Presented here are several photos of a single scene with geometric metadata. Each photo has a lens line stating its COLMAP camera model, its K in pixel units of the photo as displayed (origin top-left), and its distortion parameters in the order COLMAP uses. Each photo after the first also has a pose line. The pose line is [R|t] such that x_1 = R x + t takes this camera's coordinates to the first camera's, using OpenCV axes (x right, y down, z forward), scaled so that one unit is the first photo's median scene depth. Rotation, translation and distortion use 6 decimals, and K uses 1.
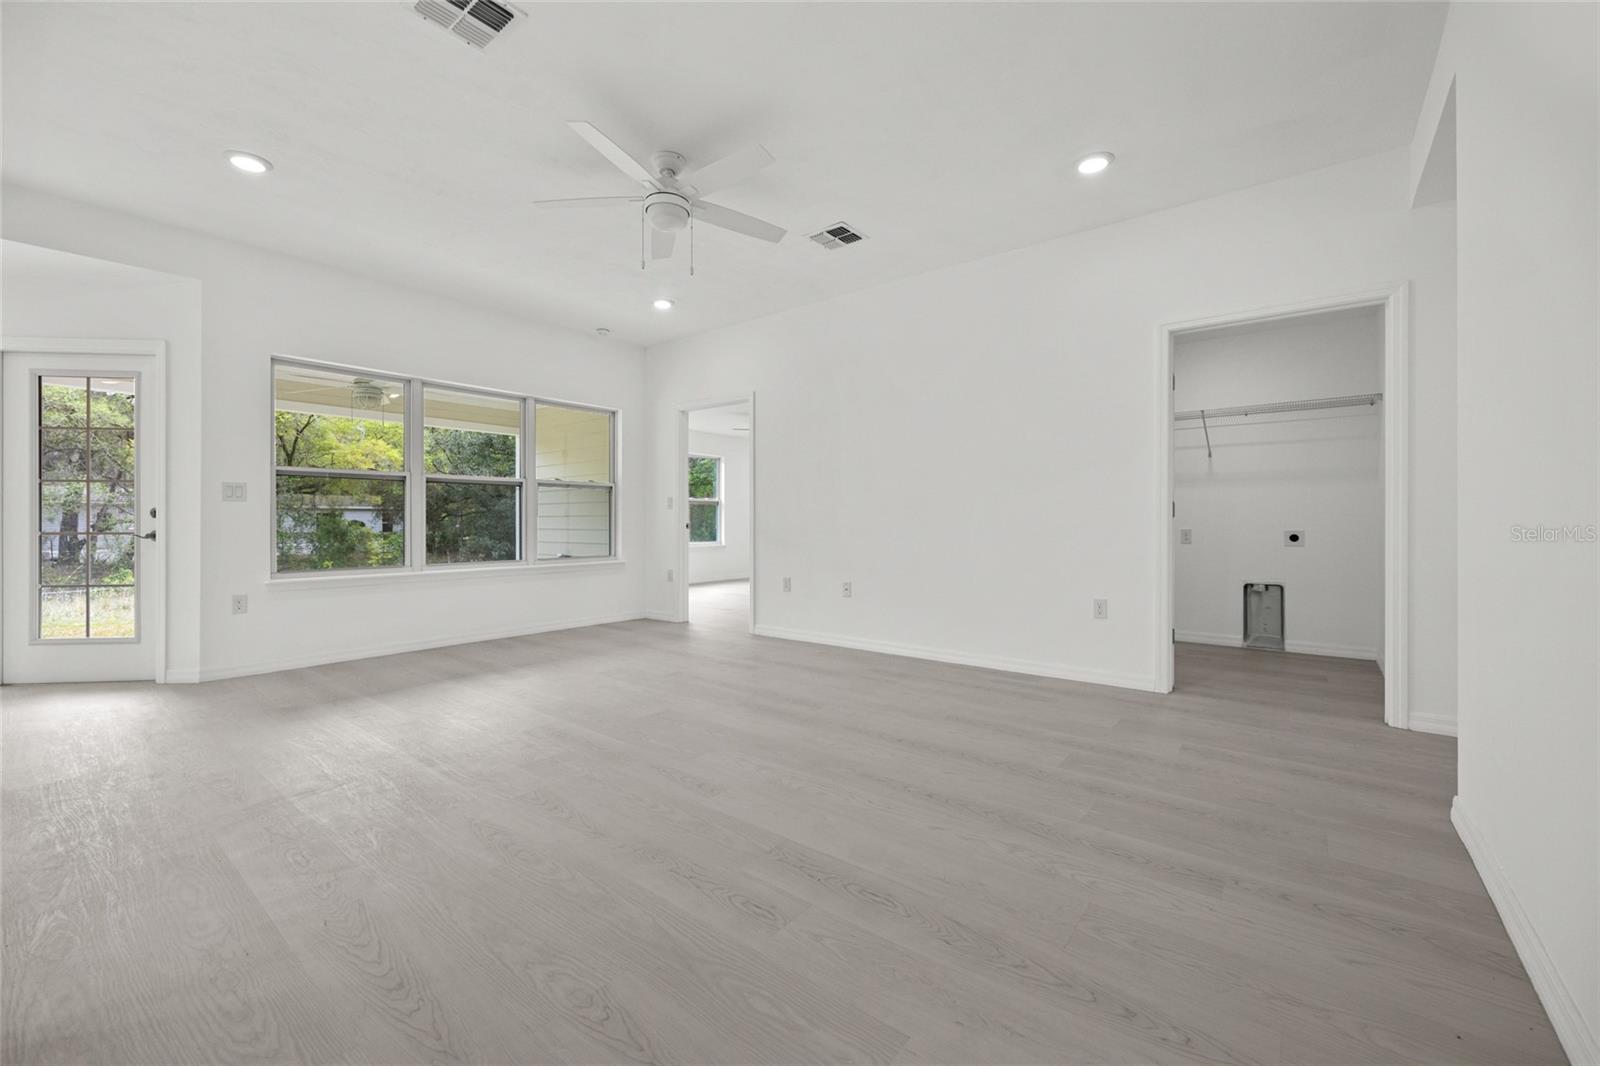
lens RADIAL K [[639.7, 0, 795.0], [0, 639.7, 527.8], [0, 0, 1]] dist [-0.000381, -0.000084]
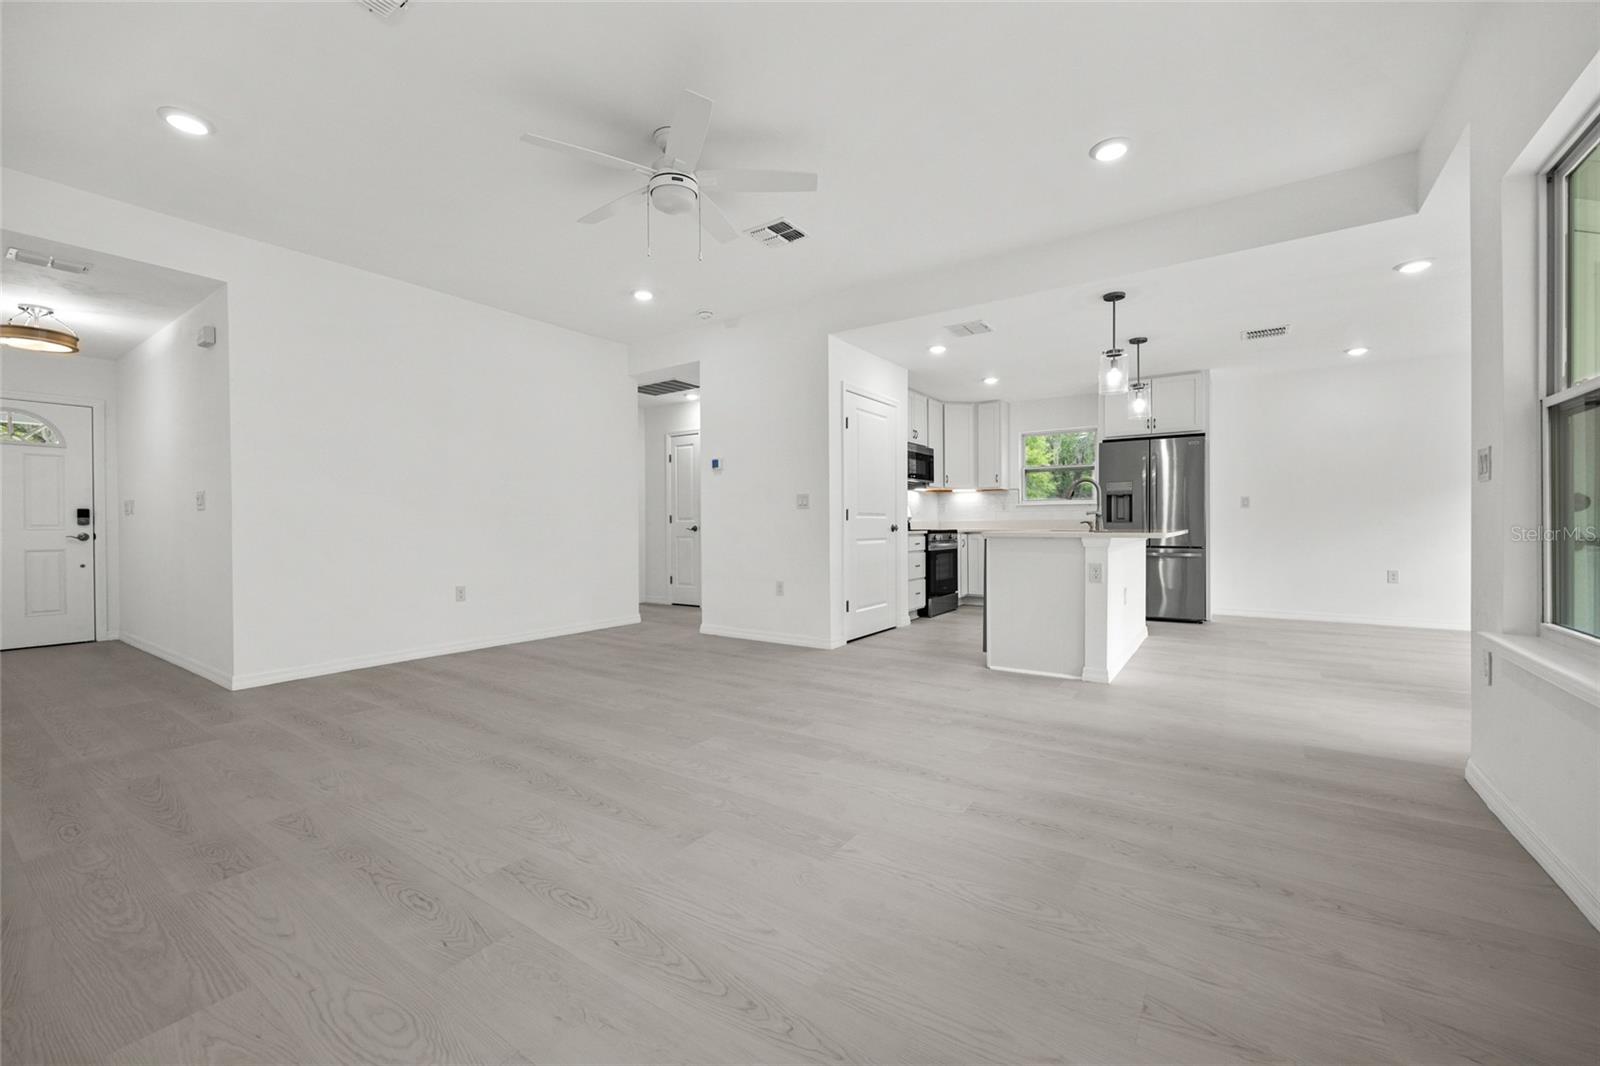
lens RADIAL K [[639.7, 0, 795.0], [0, 639.7, 527.8], [0, 0, 1]] dist [-0.000381, -0.000084]
pose [[-0.997642, 0.007386, -0.068240, -0.249774], [0.006393, 0.999871, 0.014766, -0.013581], [0.068340, 0.014295, -0.997560, 1.583092]]
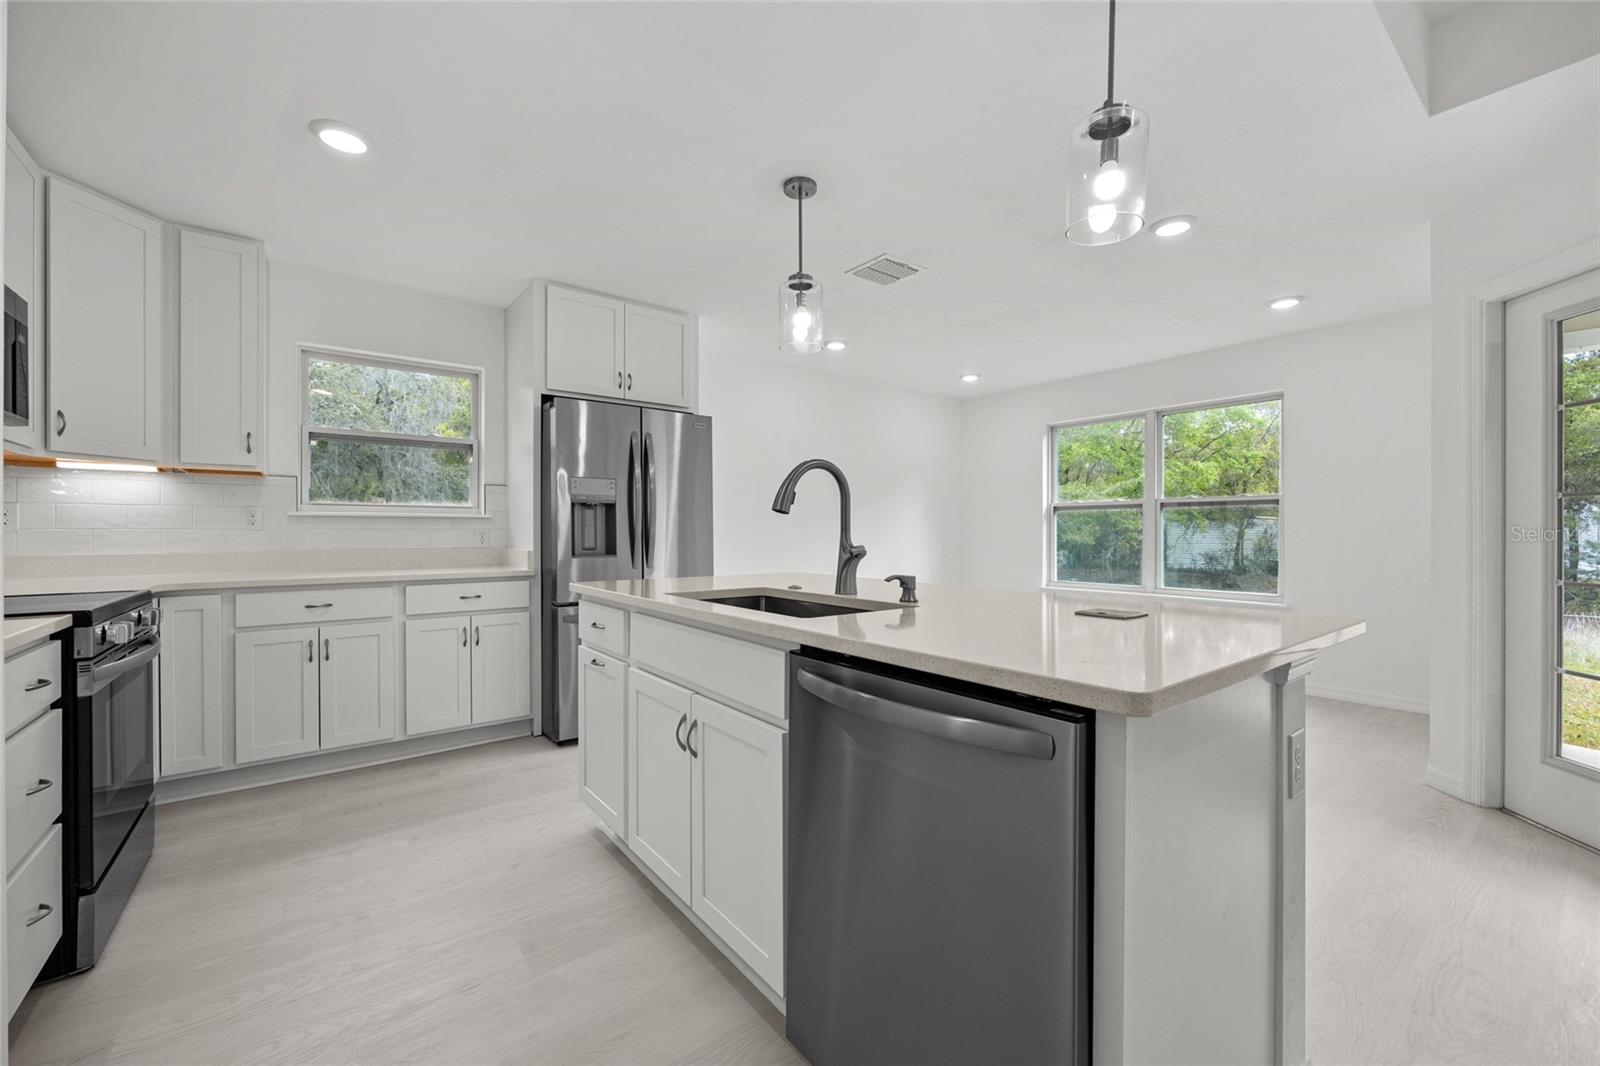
lens RADIAL K [[639.7, 0, 795.0], [0, 639.7, 527.8], [0, 0, 1]] dist [-0.000381, -0.000084]
pose [[-0.234731, -0.006135, -0.972041, -0.430940], [-0.007130, 0.999964, -0.004590, -0.035422], [0.972034, 0.005853, -0.234767, 0.448832]]
